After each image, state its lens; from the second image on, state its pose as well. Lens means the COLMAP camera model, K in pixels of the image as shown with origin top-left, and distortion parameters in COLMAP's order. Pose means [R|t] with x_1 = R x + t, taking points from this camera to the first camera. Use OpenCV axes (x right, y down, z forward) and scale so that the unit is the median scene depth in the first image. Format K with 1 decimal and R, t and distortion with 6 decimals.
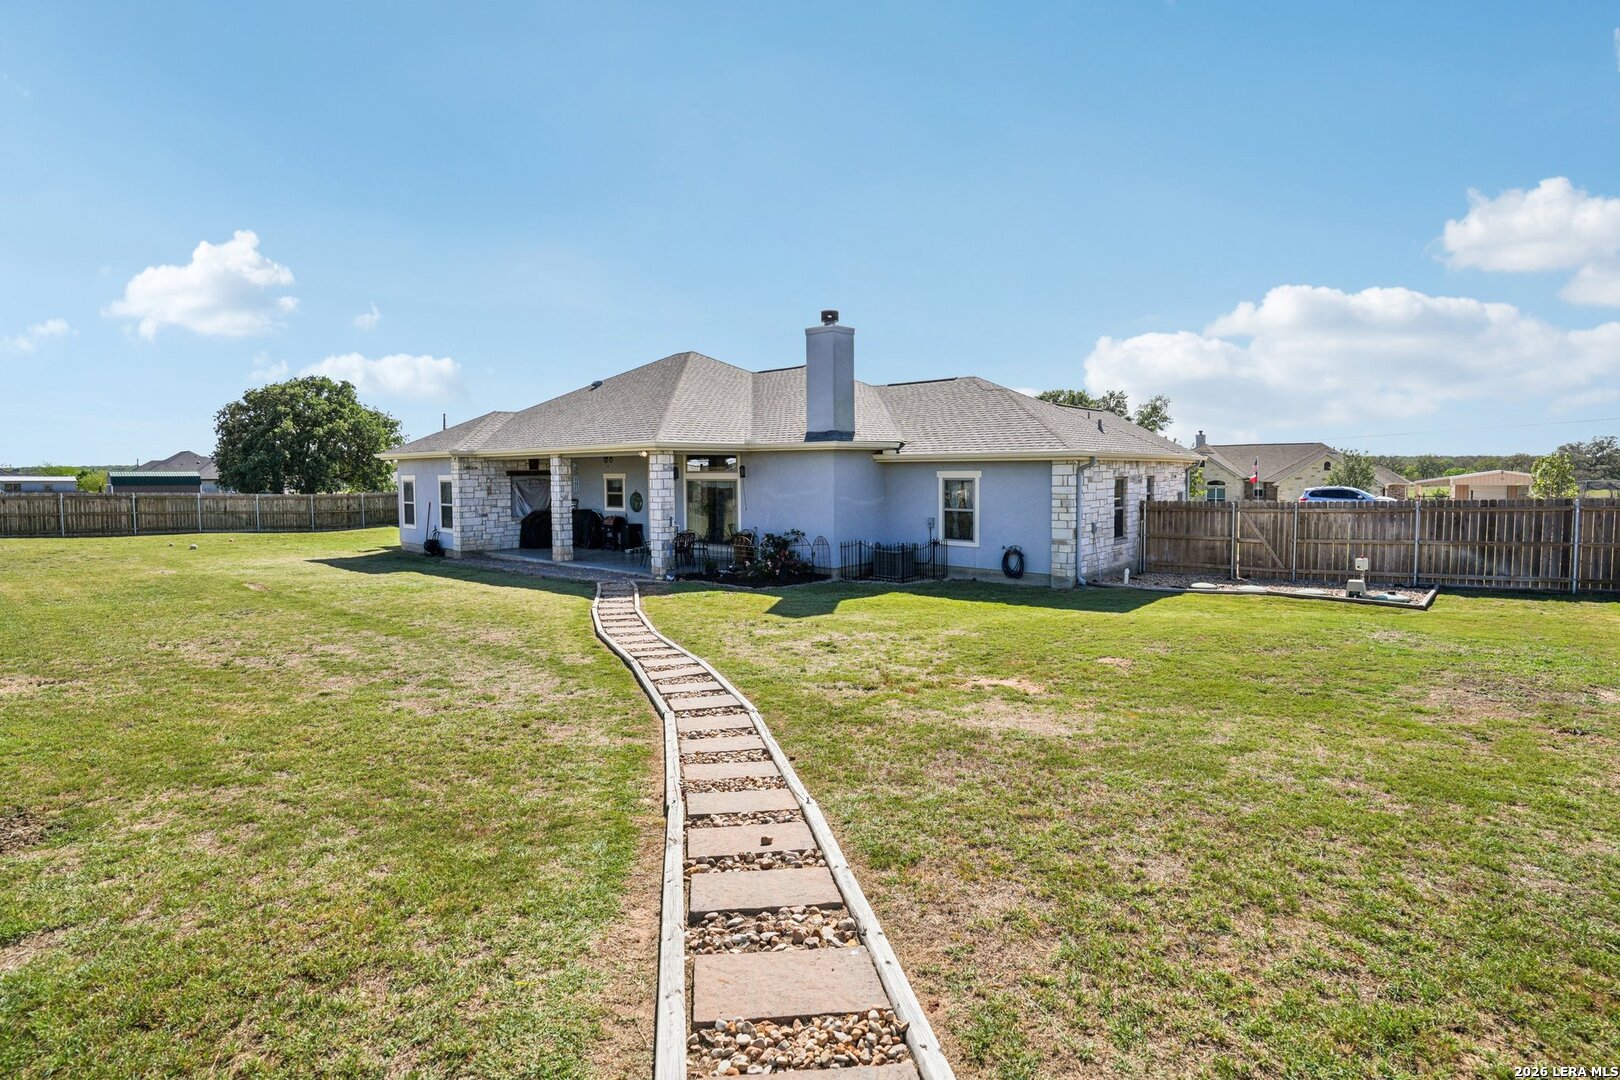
lens RADIAL K [[743.9, 0, 806.9], [0, 743.9, 523.3], [0, 0, 1]] dist [-0.019638, 0.000617]
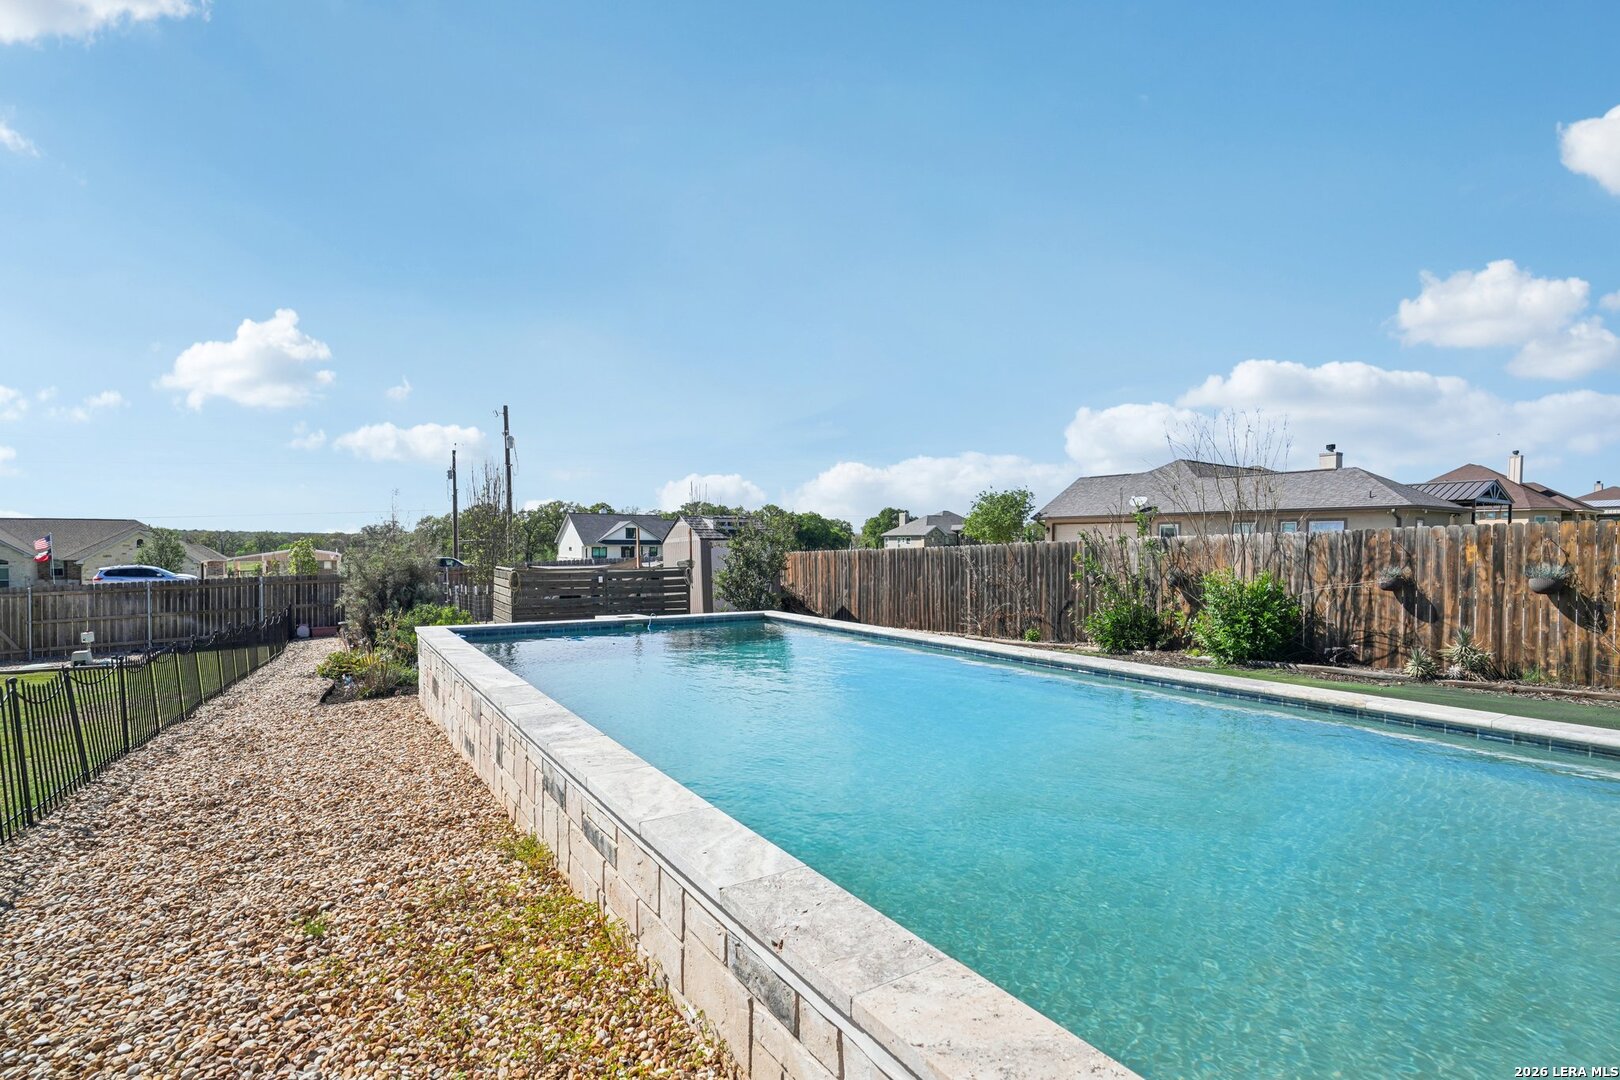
lens RADIAL K [[743.9, 0, 806.9], [0, 743.9, 523.3], [0, 0, 1]] dist [-0.019638, 0.000617]
pose [[0.246411, 0.036834, 0.968465, -0.101382], [0.059216, 0.996838, -0.052980, 0.002607], [-0.967355, 0.070404, 0.243451, -0.383253]]
